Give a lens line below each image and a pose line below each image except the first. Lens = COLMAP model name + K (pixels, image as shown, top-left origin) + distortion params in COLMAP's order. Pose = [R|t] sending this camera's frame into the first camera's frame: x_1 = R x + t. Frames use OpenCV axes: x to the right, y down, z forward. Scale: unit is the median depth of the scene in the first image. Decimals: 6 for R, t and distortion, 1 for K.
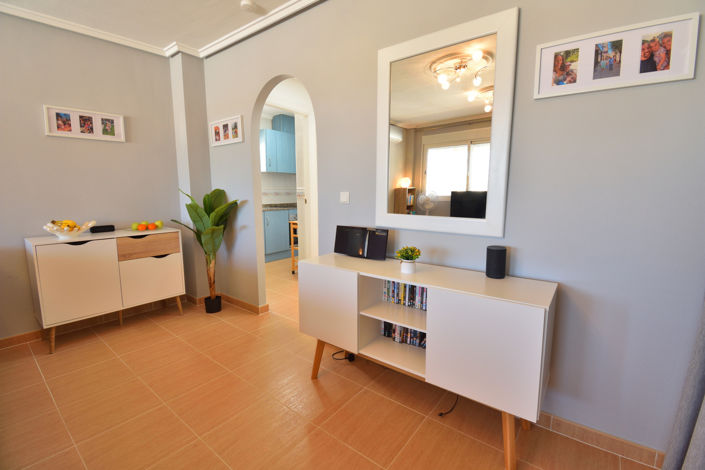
lens RADIAL K [[316.0, 0, 352.5], [0, 316.0, 235.0], [0, 0, 1]] dist [0.001654, -0.018675]
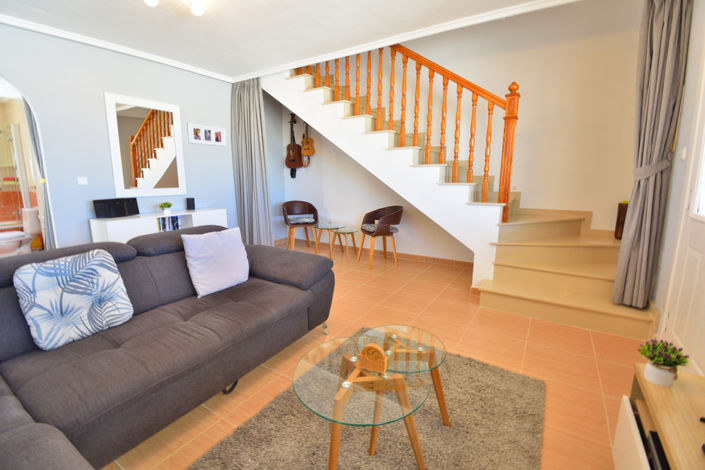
lens RADIAL K [[316.0, 0, 352.5], [0, 316.0, 235.0], [0, 0, 1]] dist [0.001654, -0.018675]
pose [[-0.111147, -0.180534, 0.977269, -1.271012], [0.136222, 0.971312, 0.194926, 0.006914], [-0.984424, 0.154791, -0.083366, -0.027155]]
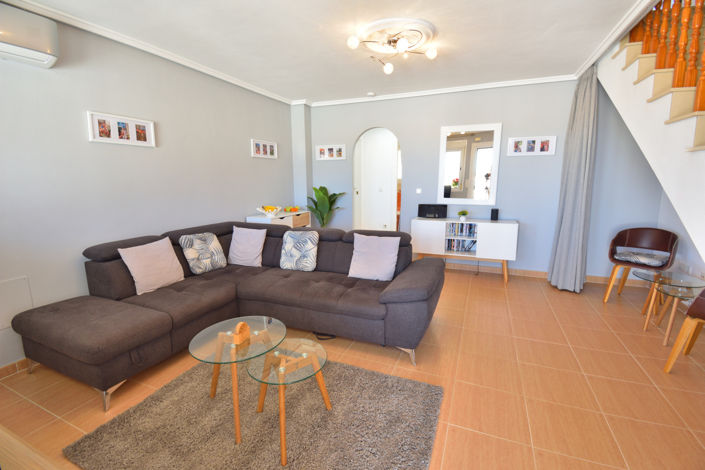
lens RADIAL K [[308.6, 0, 352.5], [0, 308.6, 235.0], [0, 0, 1]] dist [-0.022168, -0.000208]
pose [[0.967064, -0.051029, 0.249366, -0.789112], [0.042243, 0.998288, 0.040463, 0.058601], [-0.251004, -0.028596, 0.967564, -0.708721]]
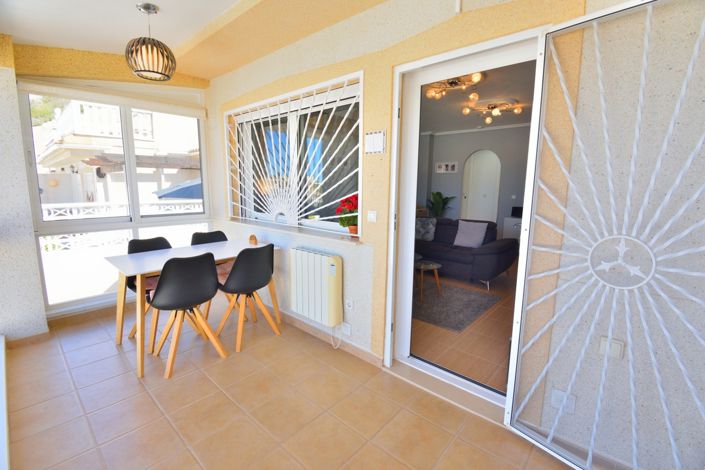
lens RADIAL K [[316.0, 0, 352.5], [0, 316.0, 235.0], [0, 0, 1]] dist [0.001654, -0.018675]
pose [[0.996686, 0.025582, -0.077223, -0.983828], [-0.024415, 0.999574, 0.016010, 0.166984], [0.077599, -0.014072, 0.996885, -1.526938]]
